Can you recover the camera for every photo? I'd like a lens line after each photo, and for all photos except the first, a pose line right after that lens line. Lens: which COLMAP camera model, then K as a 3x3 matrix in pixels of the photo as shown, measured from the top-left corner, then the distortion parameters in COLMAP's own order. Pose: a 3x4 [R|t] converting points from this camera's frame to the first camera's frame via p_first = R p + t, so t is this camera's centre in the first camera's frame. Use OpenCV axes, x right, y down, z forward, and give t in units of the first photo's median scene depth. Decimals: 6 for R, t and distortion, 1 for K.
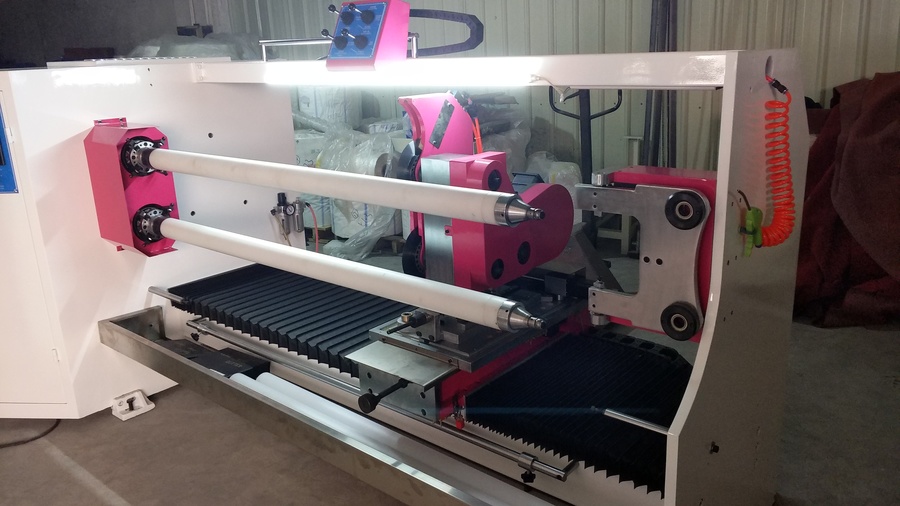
lens RADIAL K [[706.5, 0, 453.5], [0, 706.5, 253.4], [0, 0, 1]] dist [0.079286, -0.091206]
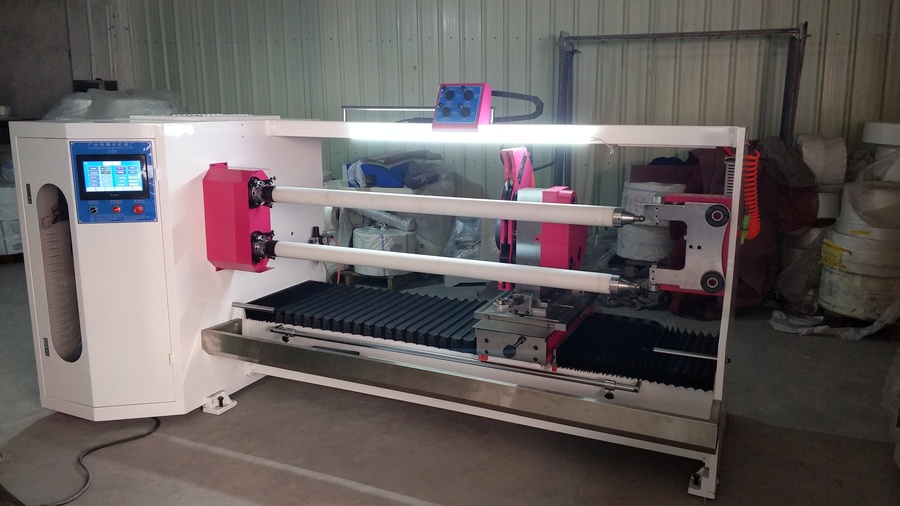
lens RADIAL K [[706.5, 0, 448.0], [0, 706.5, 250.7], [0, 0, 1]] dist [0.079286, -0.091206]
pose [[0.963478, -0.015604, 0.267333, -0.440953], [0.038620, 0.995961, -0.081054, 0.079602], [-0.264989, 0.088418, 0.960189, -0.279623]]
